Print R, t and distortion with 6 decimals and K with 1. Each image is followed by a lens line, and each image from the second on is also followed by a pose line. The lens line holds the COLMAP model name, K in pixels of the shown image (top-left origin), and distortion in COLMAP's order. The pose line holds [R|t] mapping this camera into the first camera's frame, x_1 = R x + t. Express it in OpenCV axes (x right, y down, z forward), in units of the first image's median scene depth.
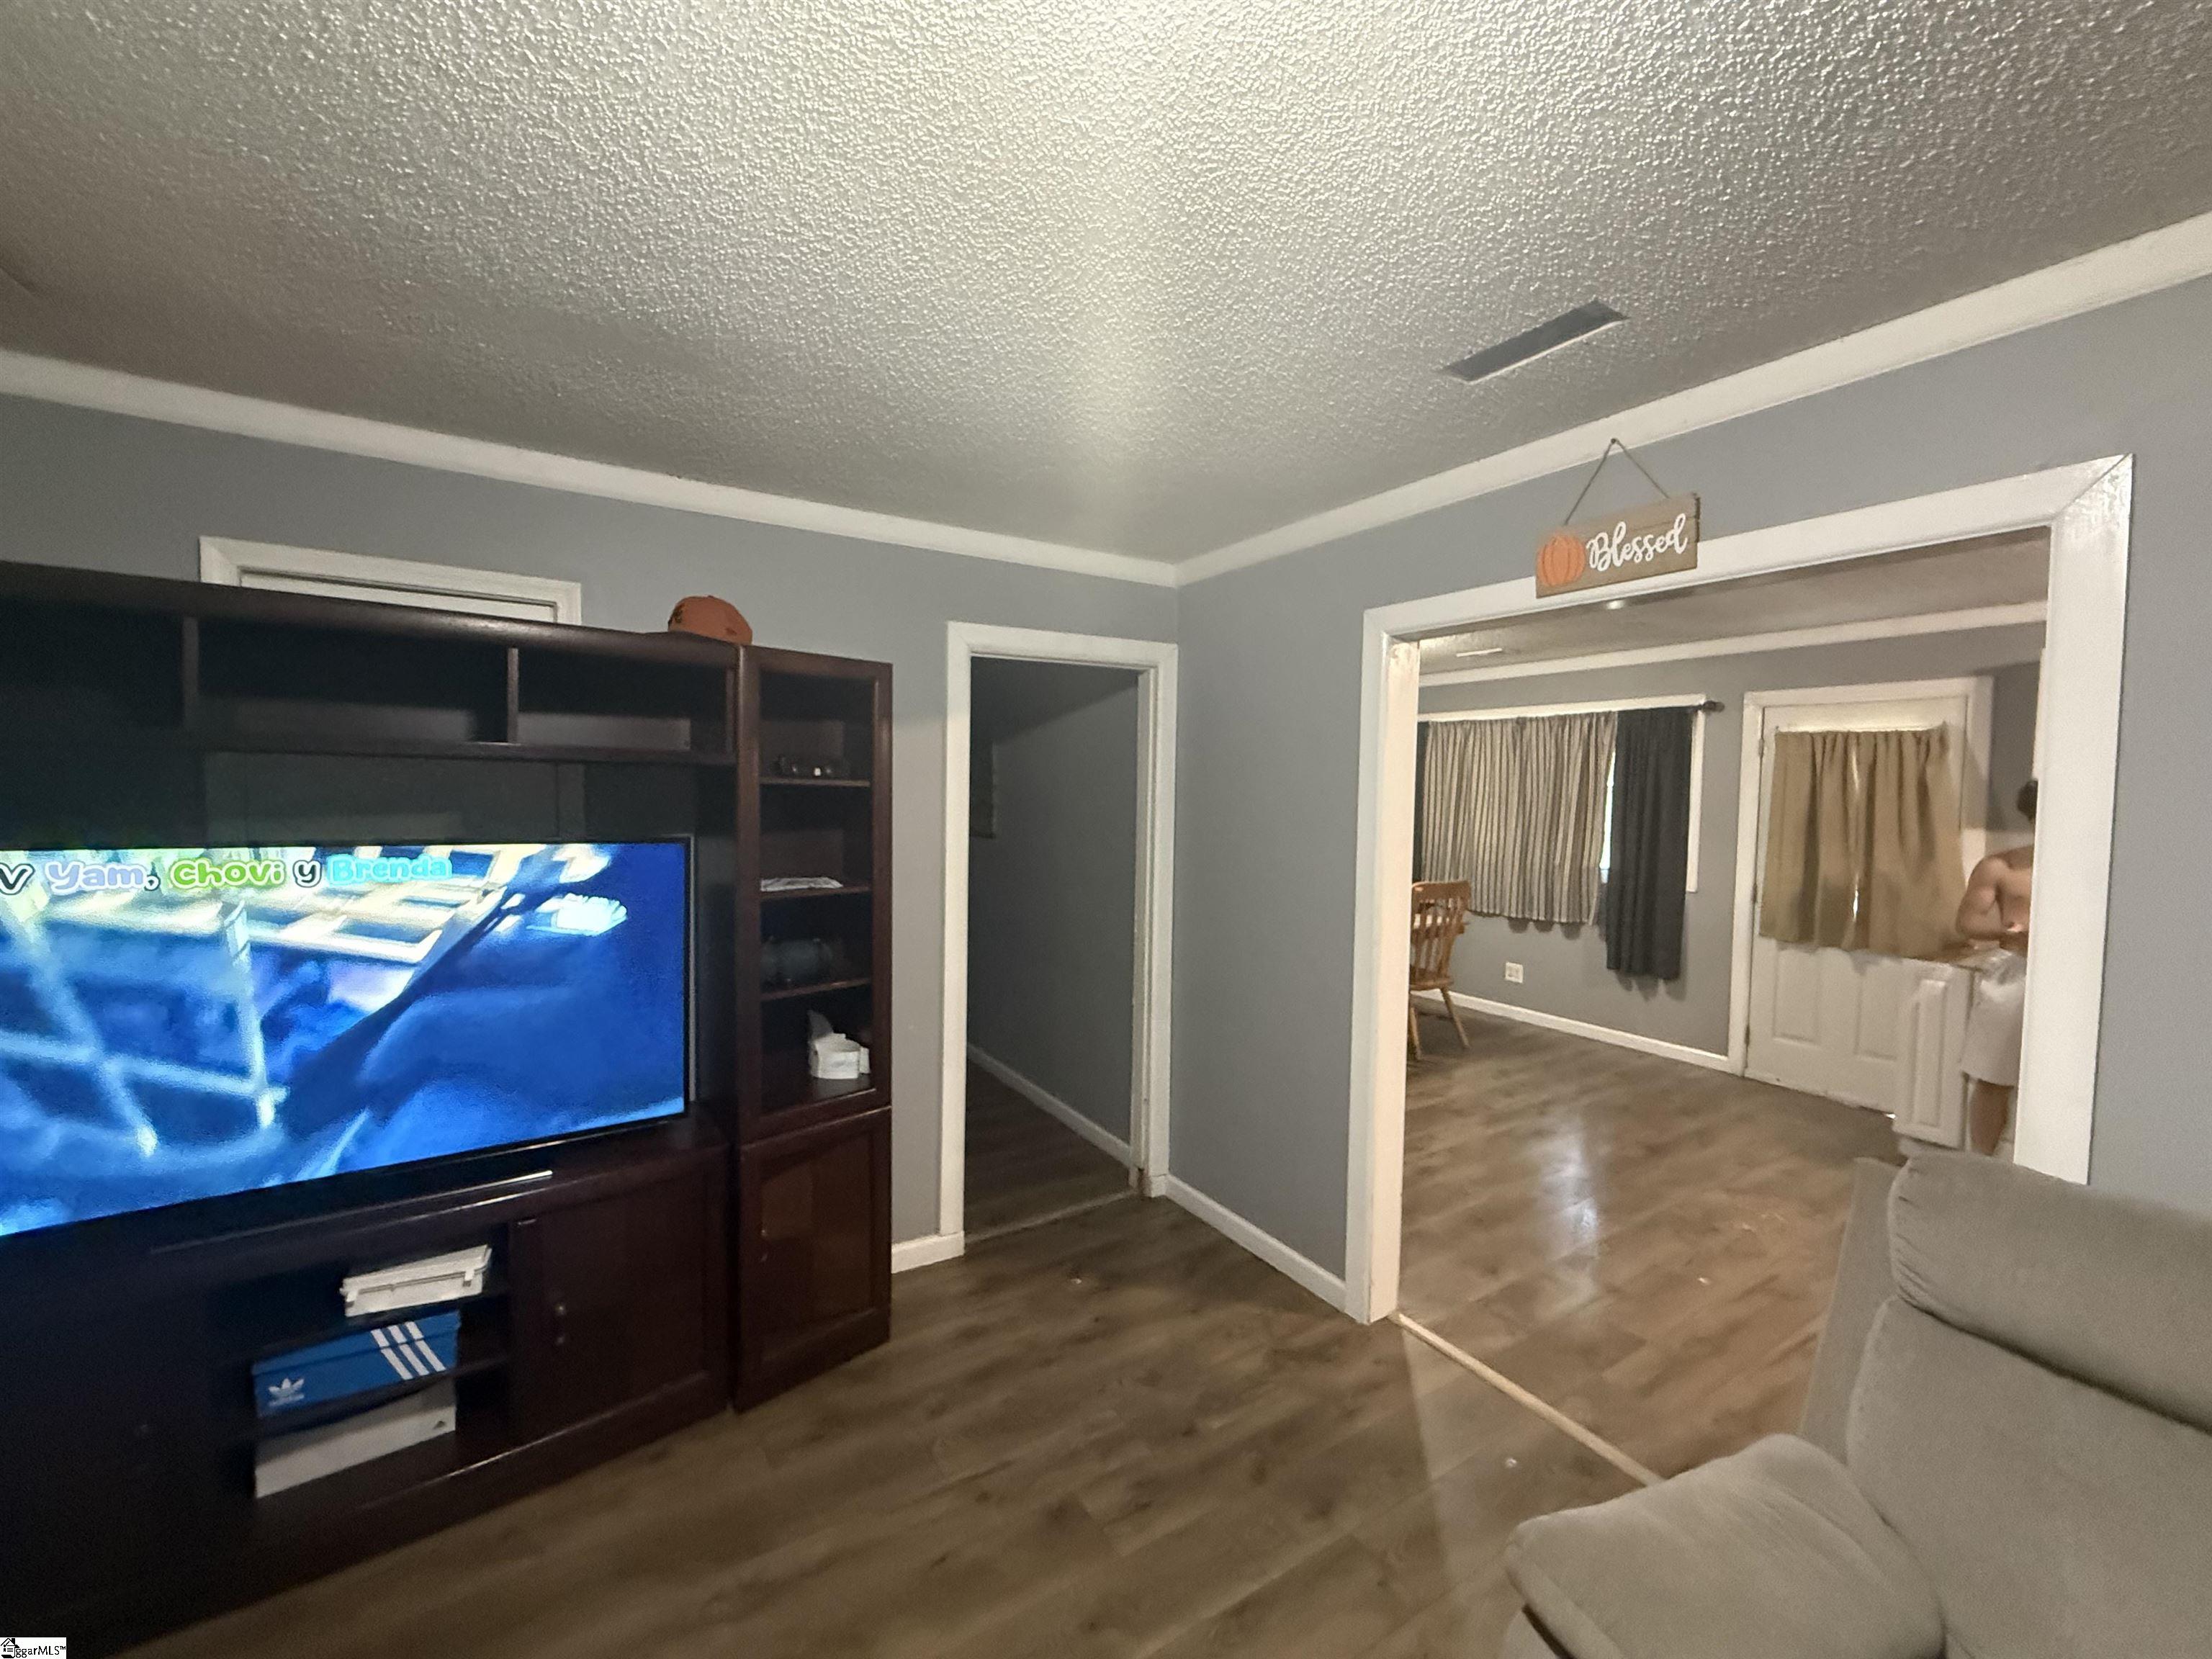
lens RADIAL K [[884.6, 0, 1100.7], [0, 884.6, 827.1], [0, 0, 1]] dist [0.002419, 0.001635]
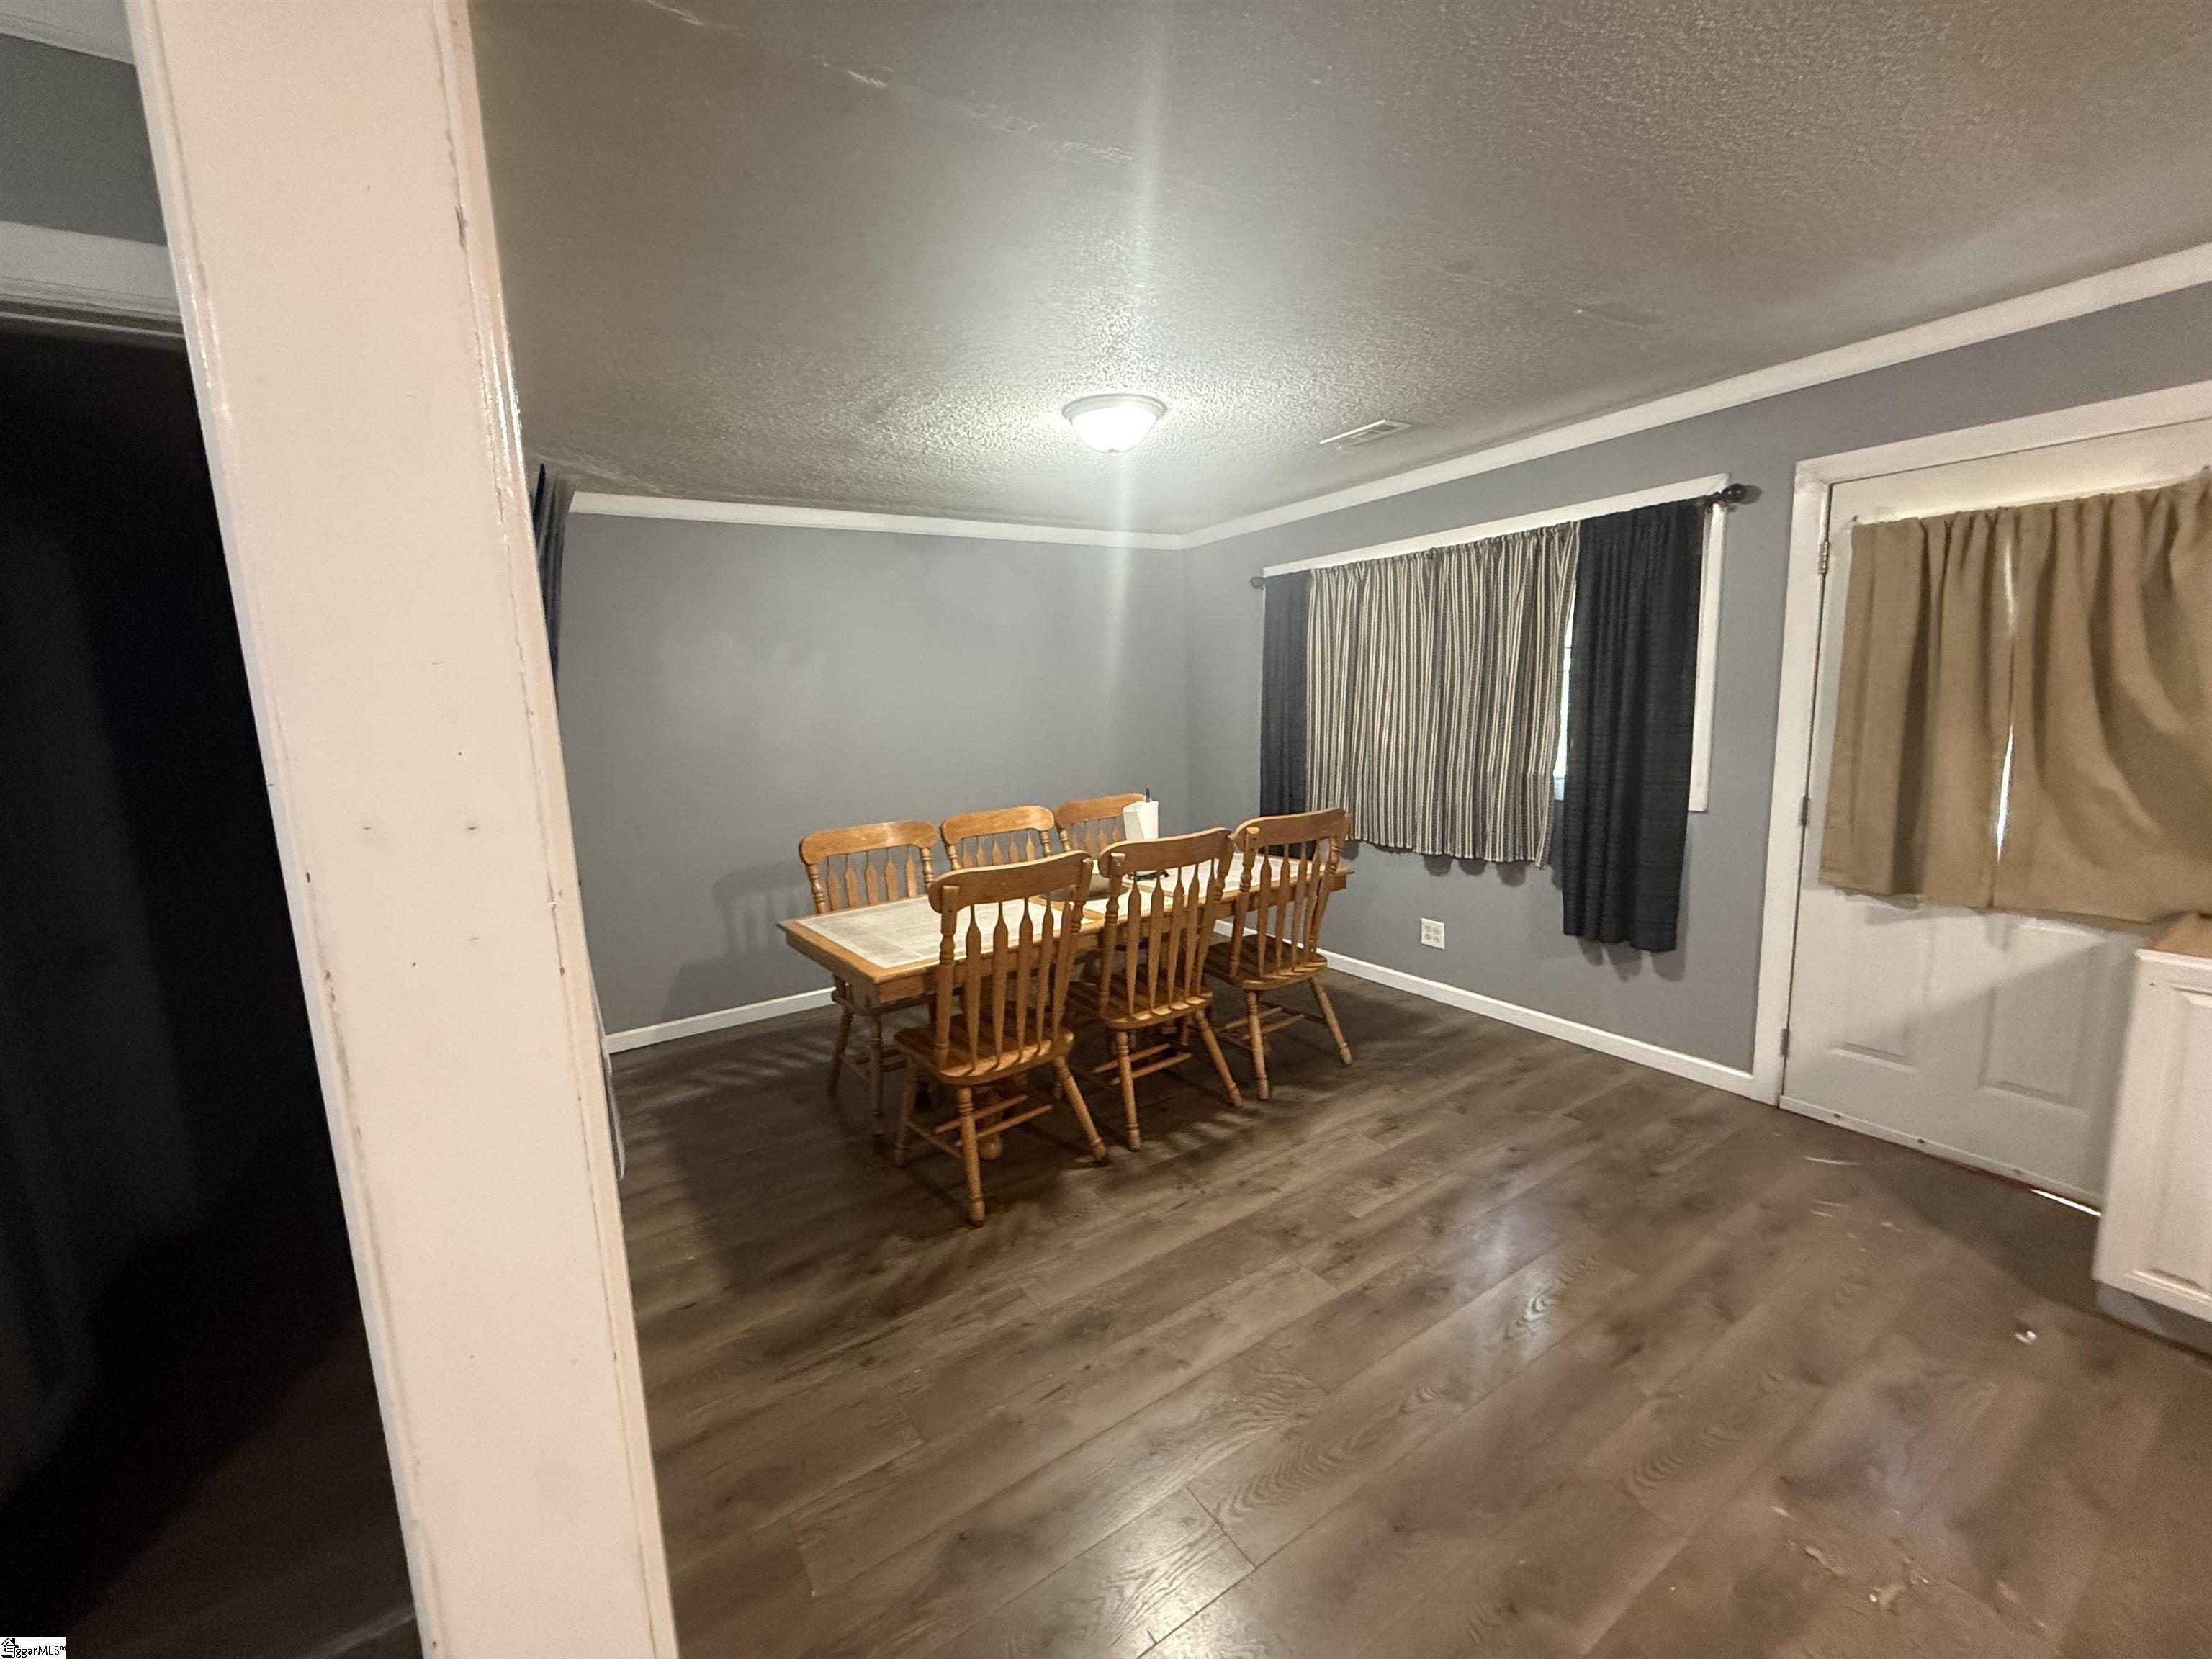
lens RADIAL K [[884.6, 0, 1101.0], [0, 884.6, 823.5], [0, 0, 1]] dist [0.002419, 0.001635]
pose [[0.998471, -0.054669, 0.008206, 0.248061], [0.053598, 0.993690, 0.098523, -0.001019], [-0.013540, -0.097932, 0.995101, 0.392101]]
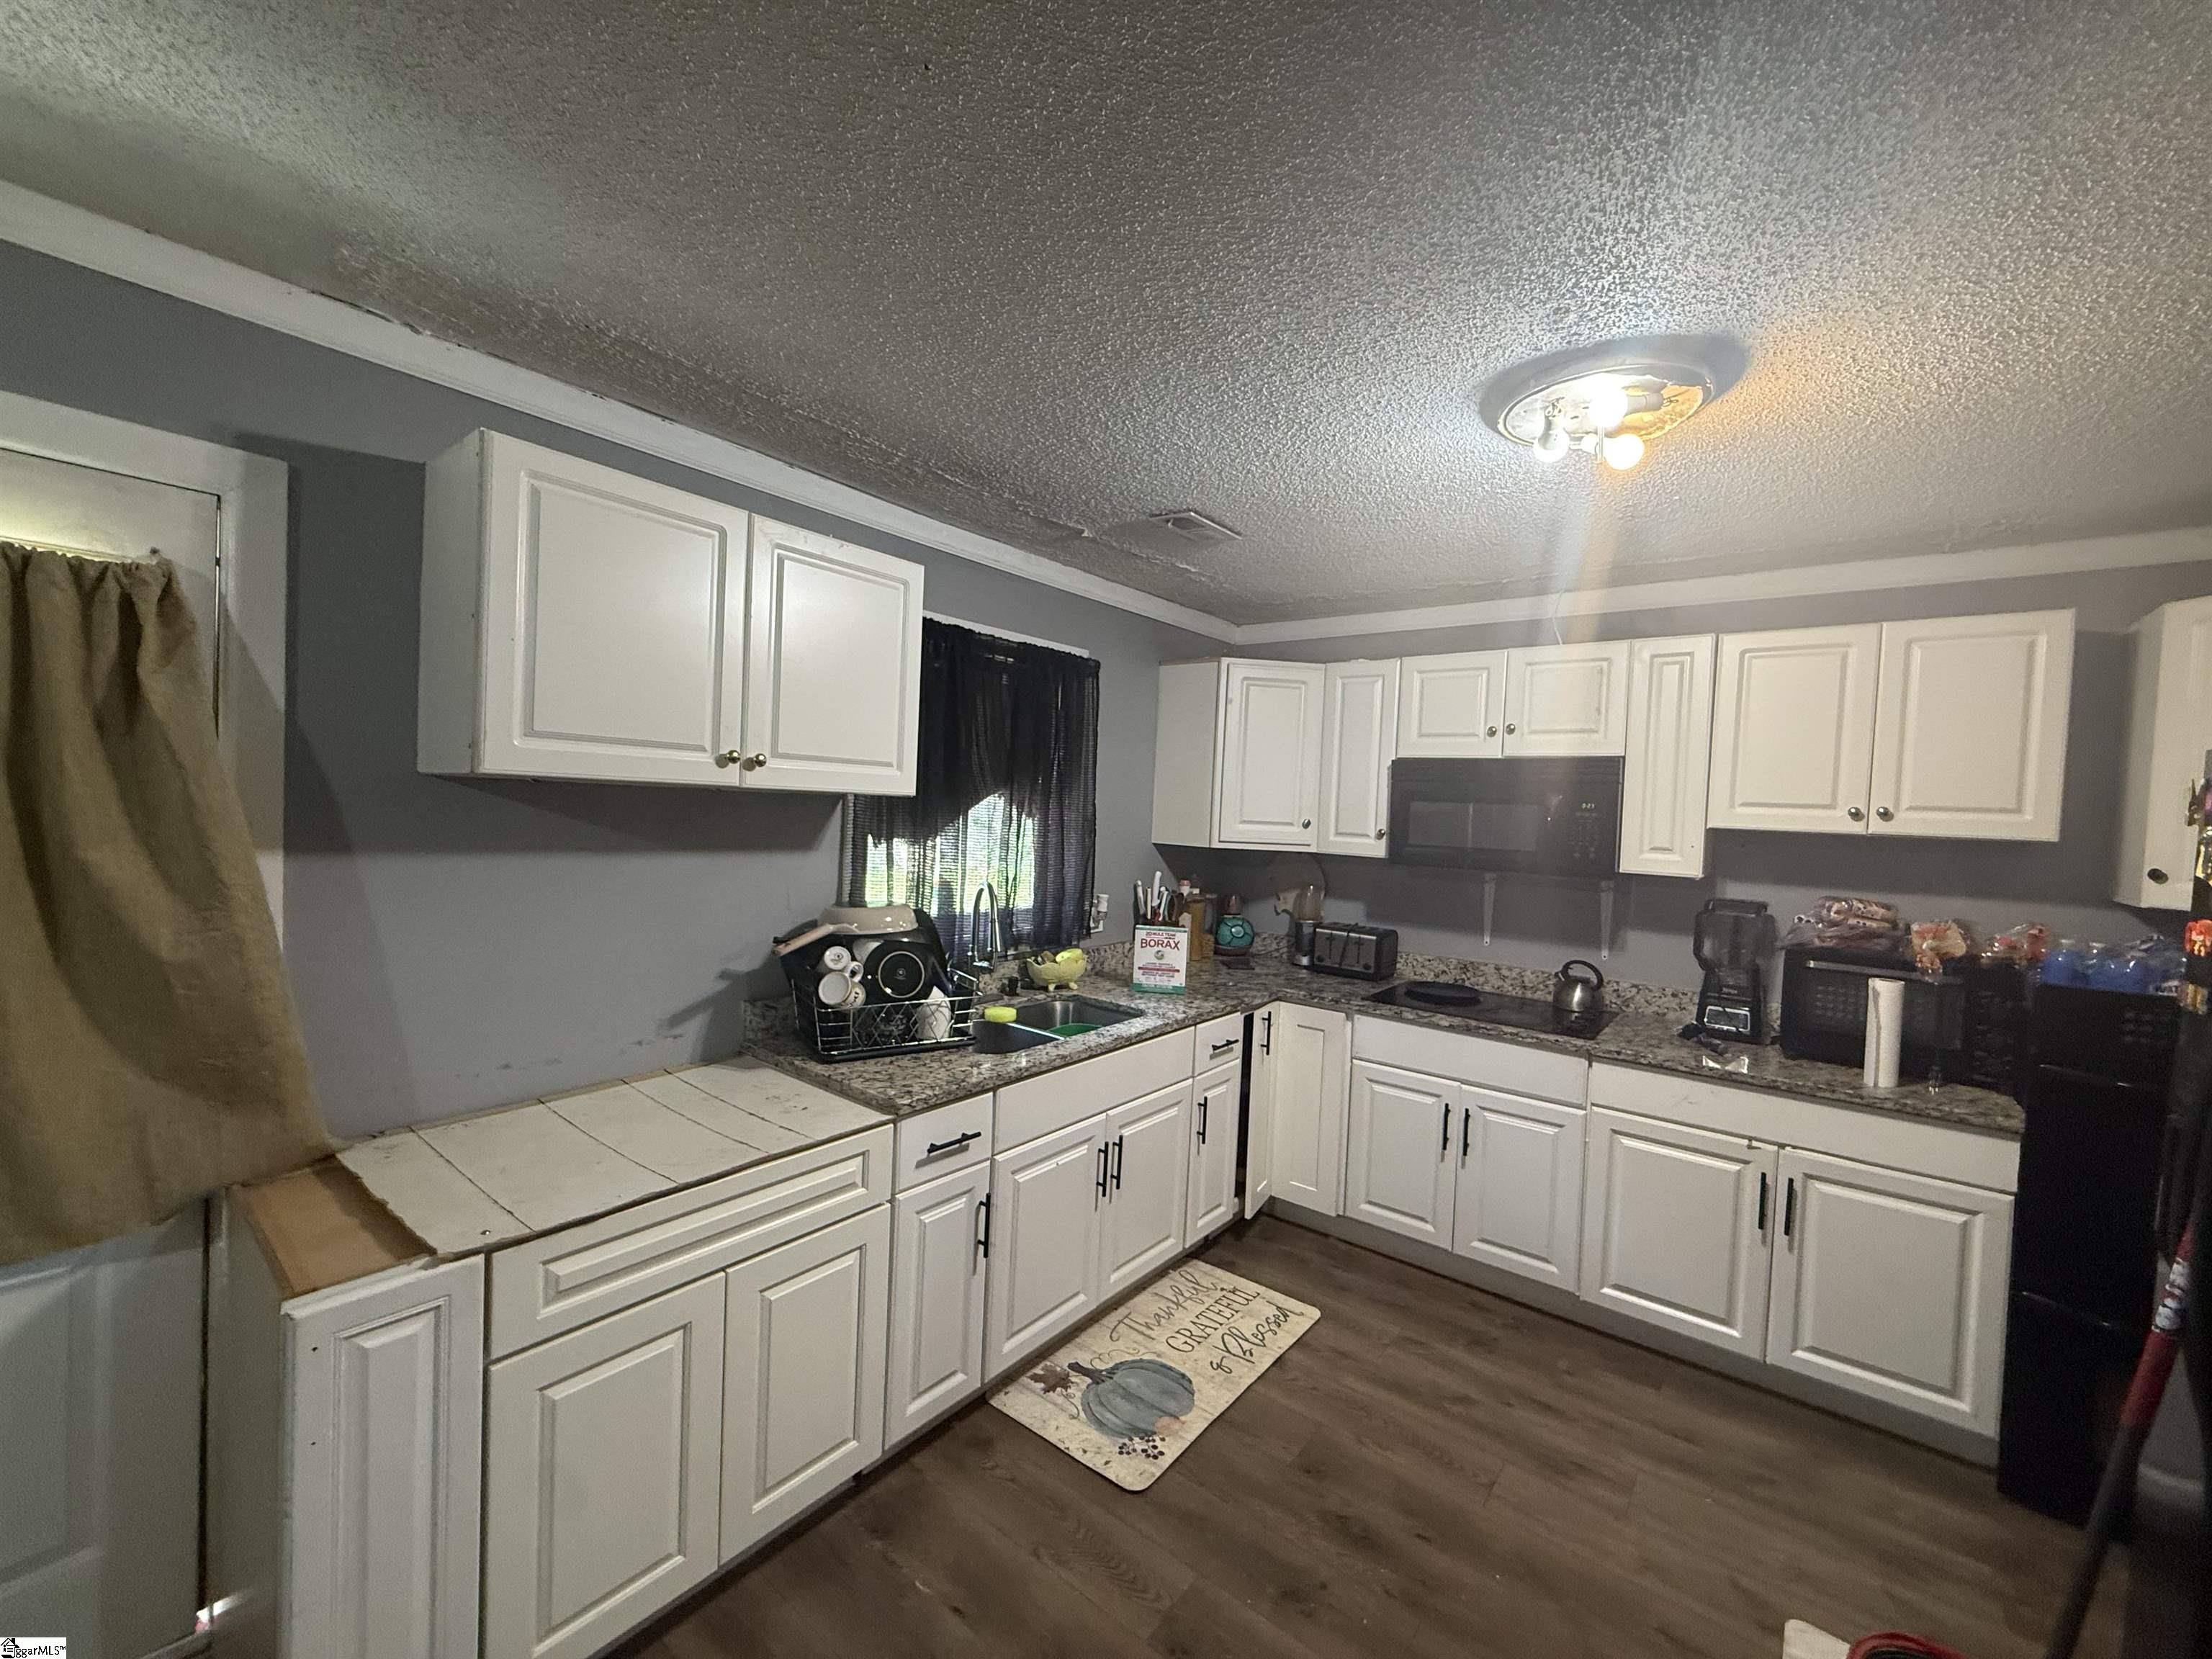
lens RADIAL K [[884.6, 0, 1099.4], [0, 884.6, 822.2], [0, 0, 1]] dist [0.002419, 0.001635]
pose [[-0.325644, -0.046437, 0.944351, 0.401176], [0.007834, 0.998626, 0.051807, -0.022867], [-0.945460, 0.024269, -0.324833, 0.621737]]
